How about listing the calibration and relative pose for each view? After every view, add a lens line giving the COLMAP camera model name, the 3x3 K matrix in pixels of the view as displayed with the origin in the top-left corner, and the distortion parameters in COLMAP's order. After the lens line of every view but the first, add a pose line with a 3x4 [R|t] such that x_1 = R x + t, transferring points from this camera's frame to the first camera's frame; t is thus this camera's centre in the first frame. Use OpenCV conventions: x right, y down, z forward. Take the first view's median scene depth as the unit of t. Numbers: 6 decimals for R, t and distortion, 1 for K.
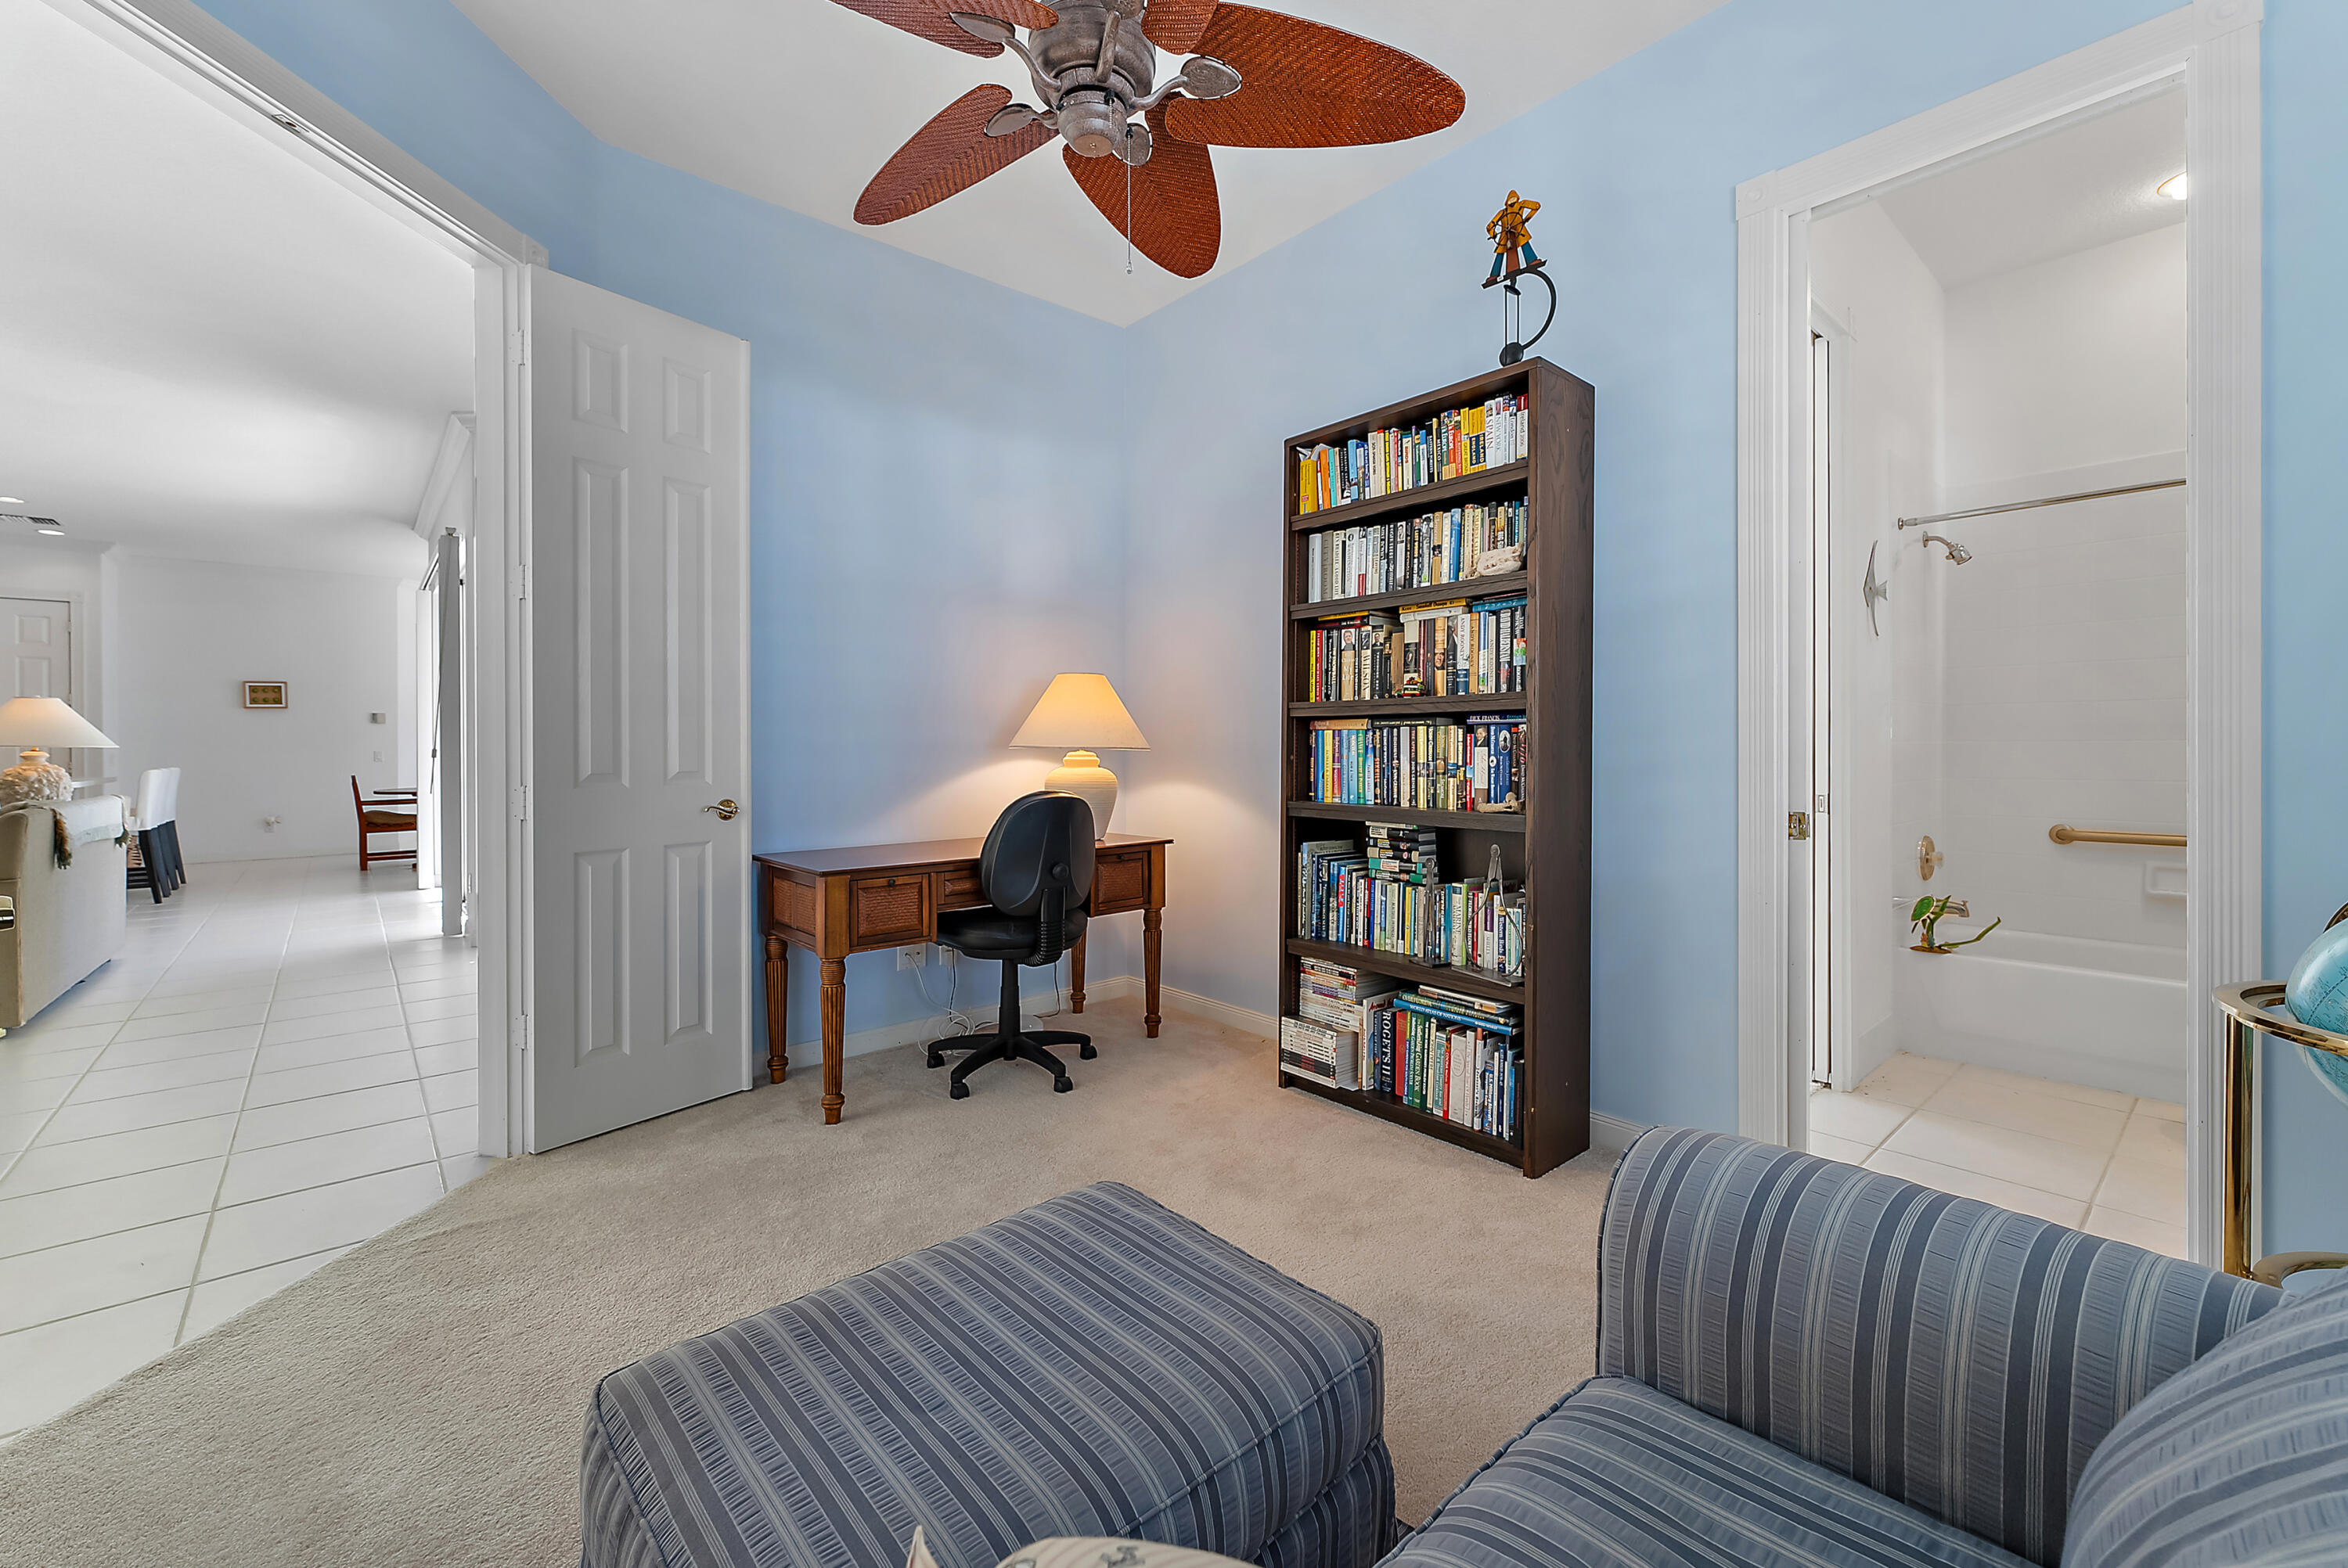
lens RADIAL K [[958.7, 0, 1174.0], [0, 958.7, 784.0], [0, 0, 1]] dist [-0.002742, -0.000285]
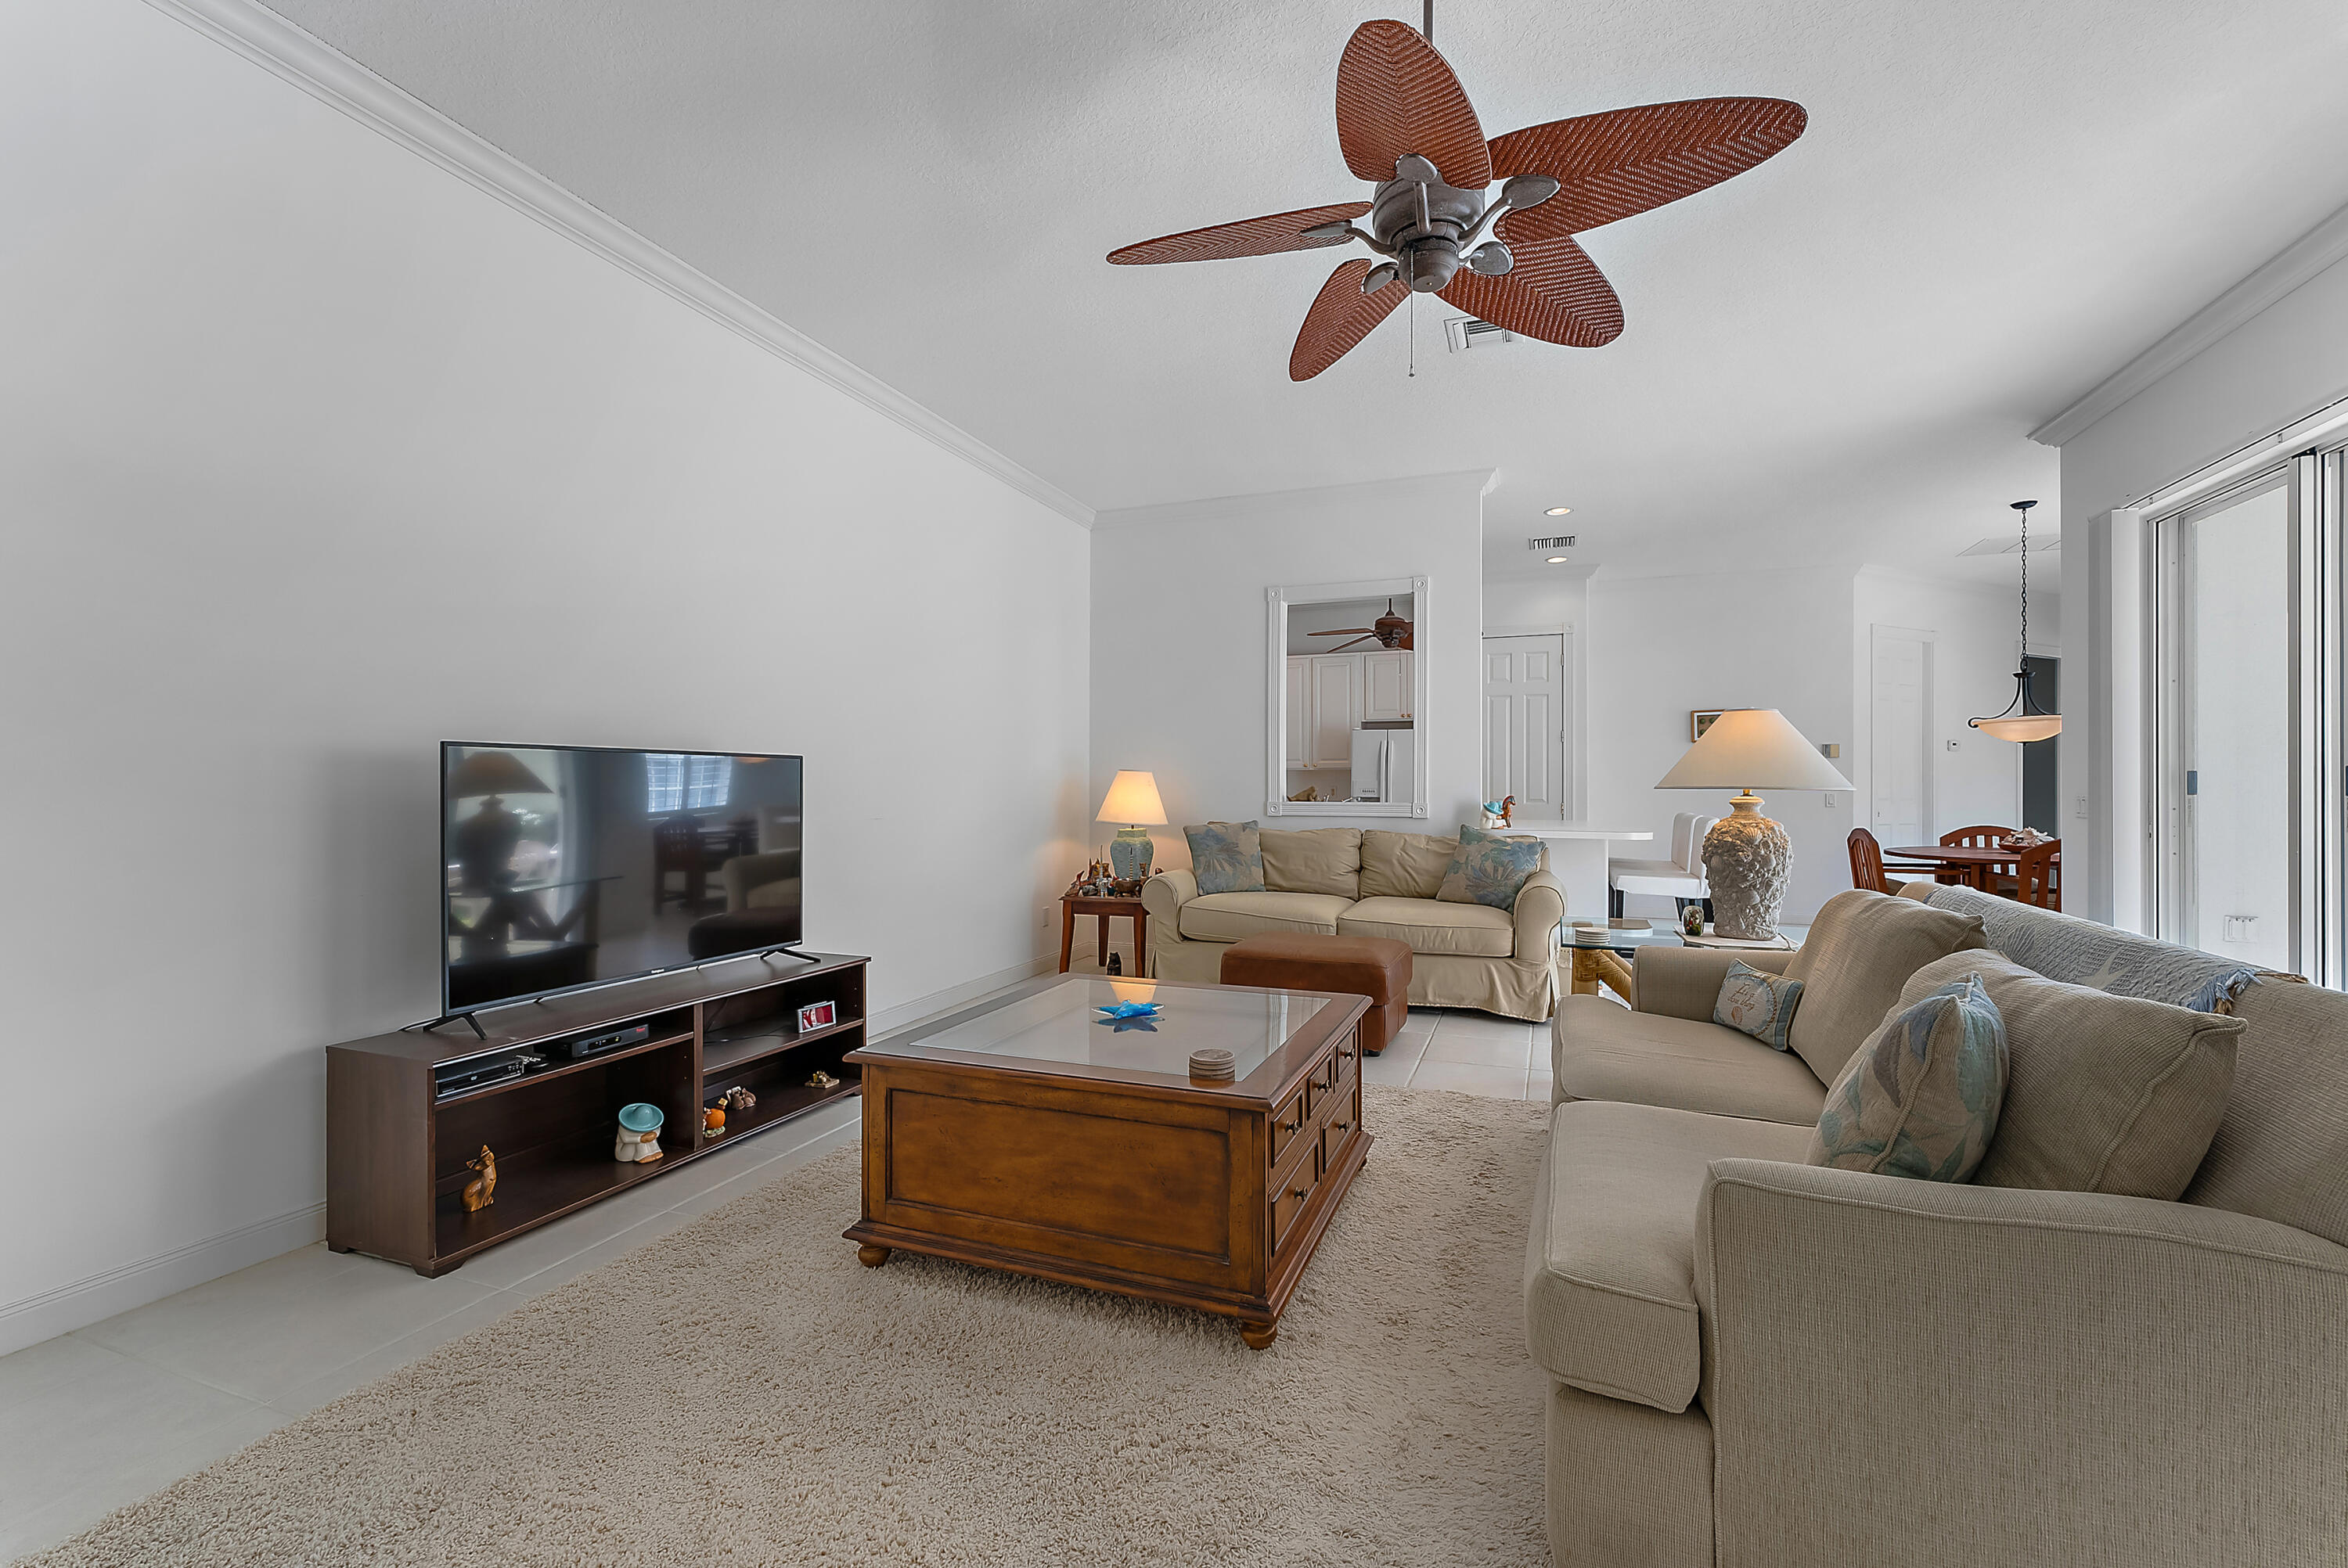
lens RADIAL K [[958.7, 0, 1174.0], [0, 958.7, 784.0], [0, 0, 1]] dist [-0.002742, -0.000285]
pose [[0.454931, -0.004809, -0.890514, -0.813325], [-0.032444, 0.999232, -0.021971, -0.015823], [0.889936, 0.038887, 0.454426, 0.386970]]
